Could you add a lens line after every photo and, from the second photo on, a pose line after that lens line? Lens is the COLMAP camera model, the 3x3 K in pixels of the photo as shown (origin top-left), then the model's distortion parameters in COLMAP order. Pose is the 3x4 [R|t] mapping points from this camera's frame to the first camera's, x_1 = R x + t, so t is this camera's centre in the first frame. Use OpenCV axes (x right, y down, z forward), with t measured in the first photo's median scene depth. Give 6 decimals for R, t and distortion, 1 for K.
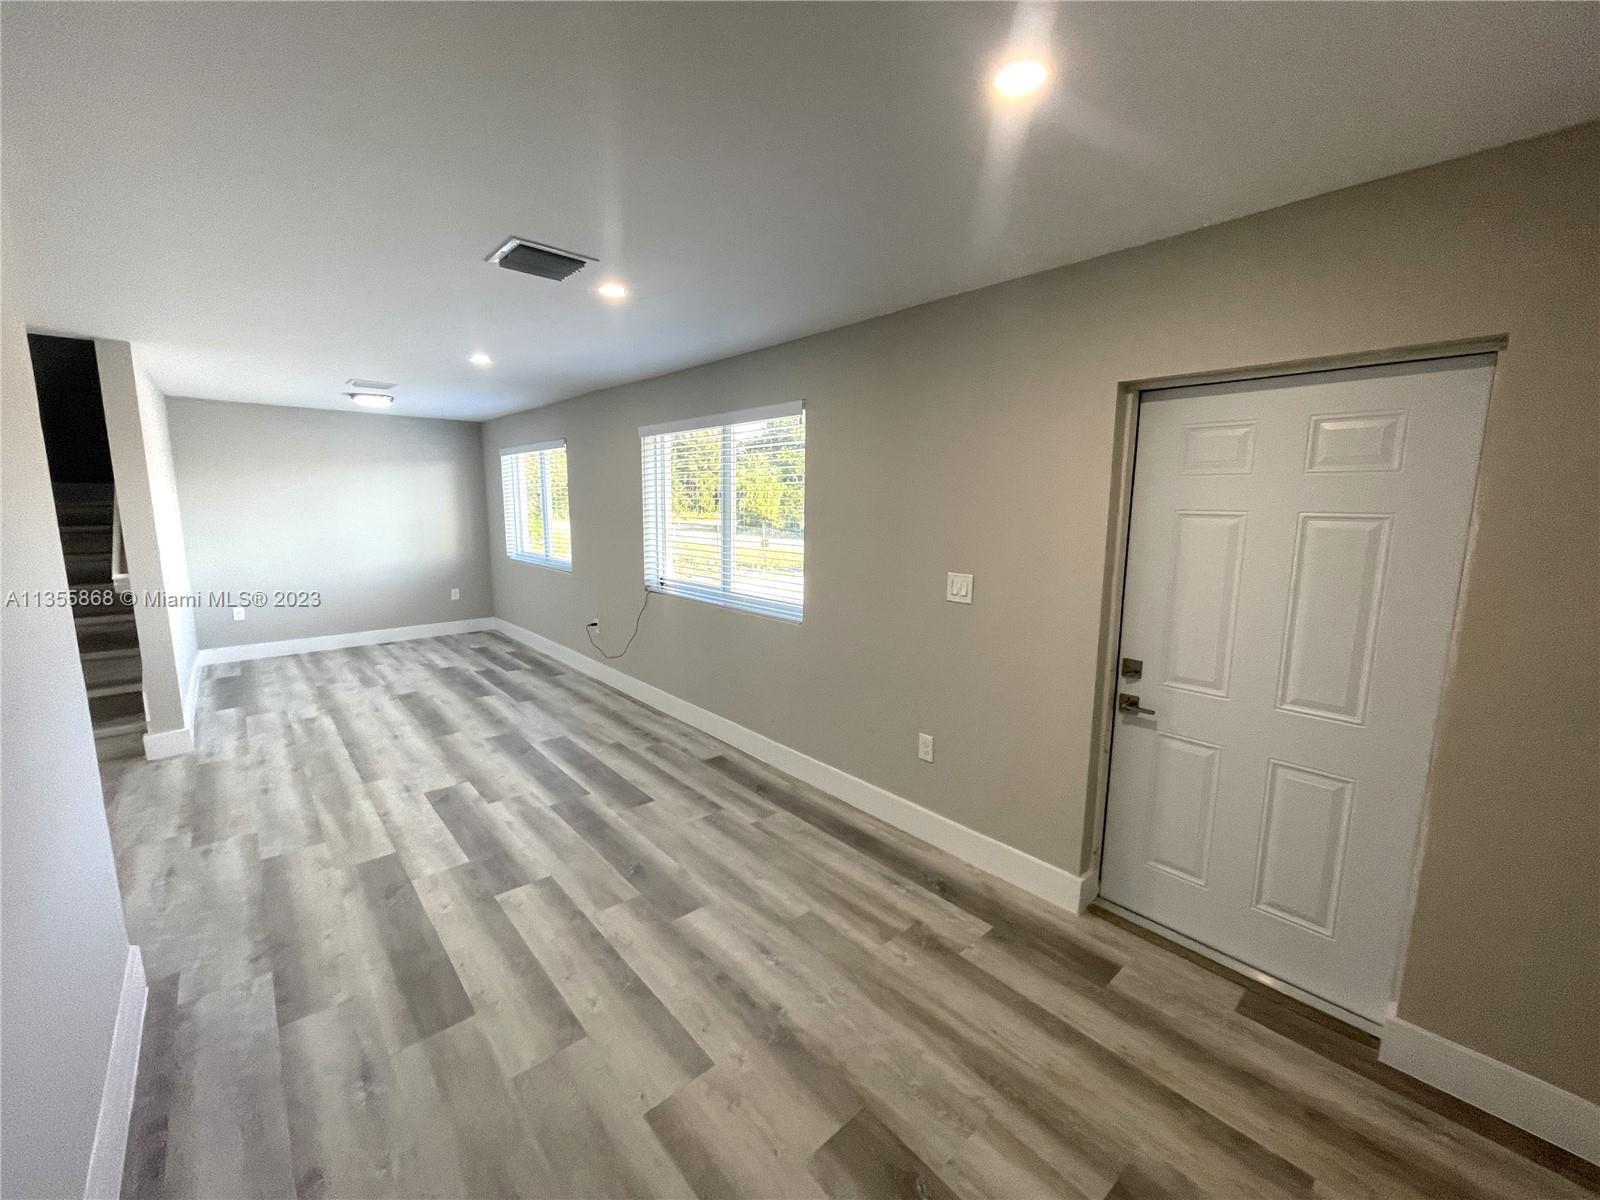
lens RADIAL K [[649.1, 0, 799.6], [0, 649.1, 597.1], [0, 0, 1]] dist [-0.003487, 0.001873]
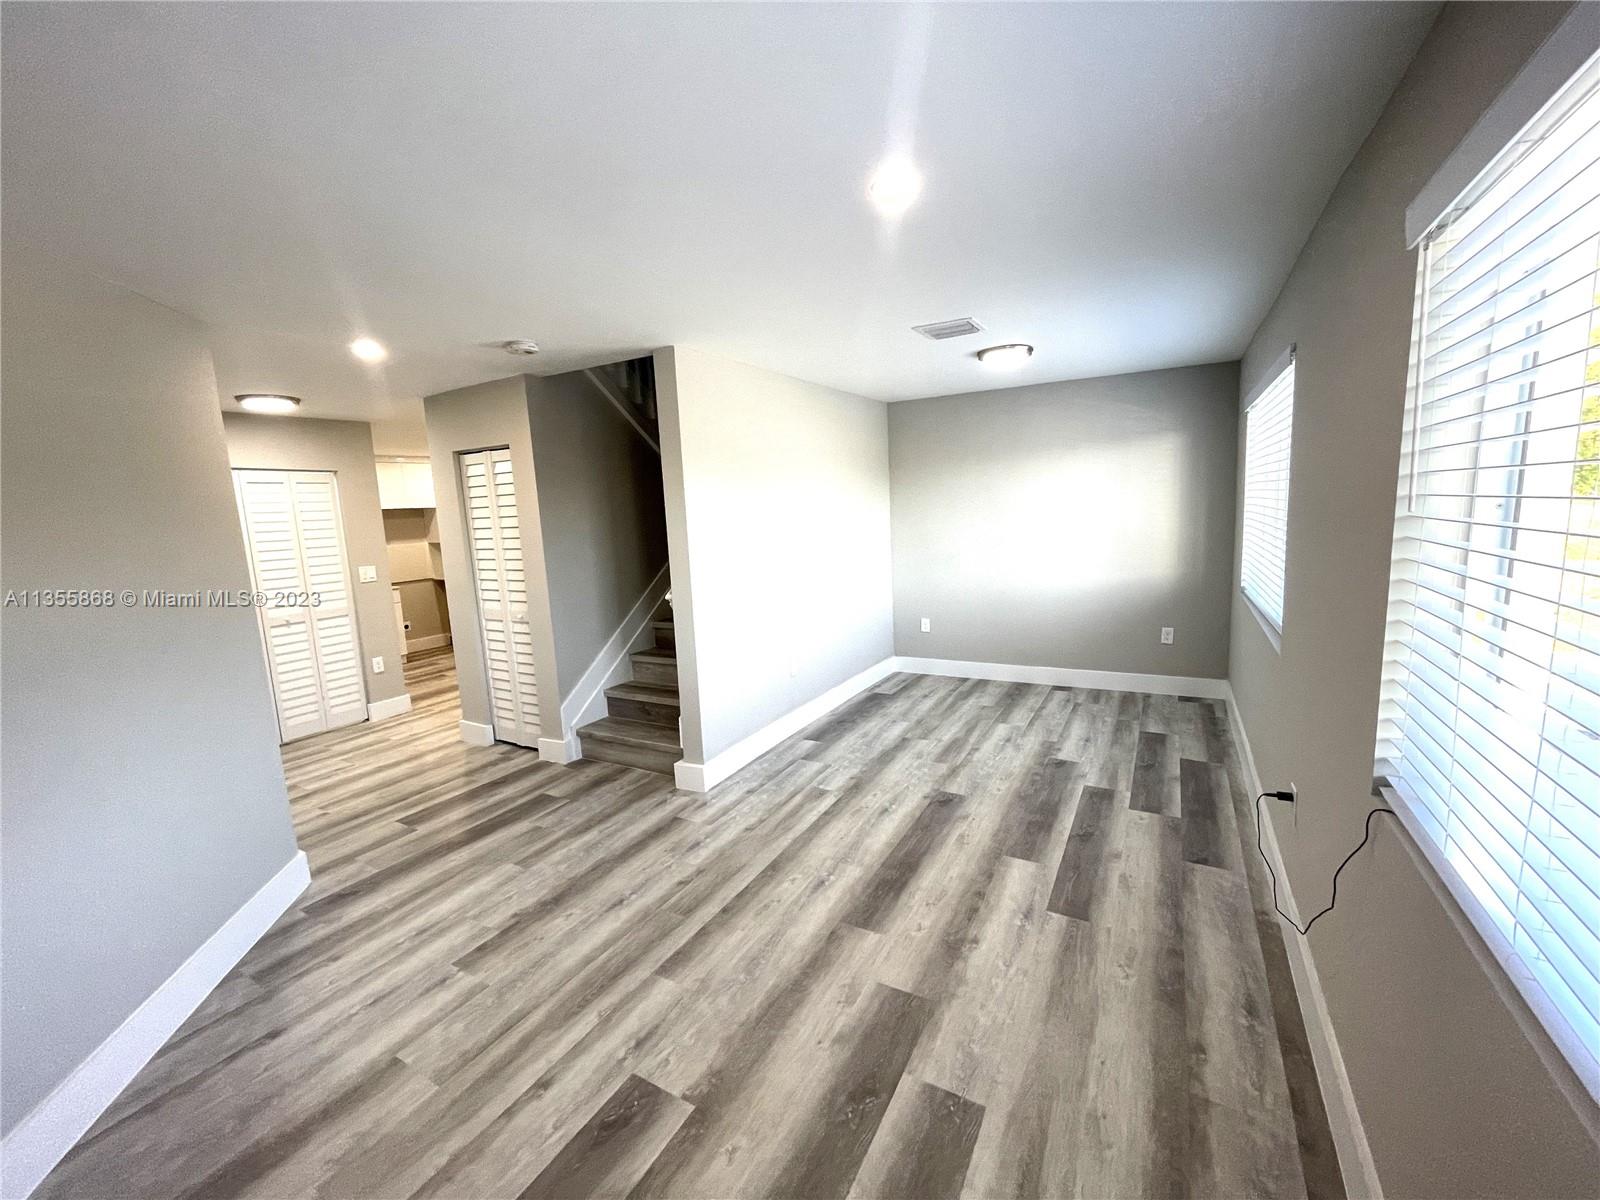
lens RADIAL K [[649.1, 0, 795.6], [0, 649.1, 593.6], [0, 0, 1]] dist [-0.003487, 0.001873]
pose [[0.317425, 0.106953, -0.942233, -0.061381], [-0.088054, 0.992651, 0.083012, -0.113338], [0.944186, 0.056617, 0.324510, 0.728627]]
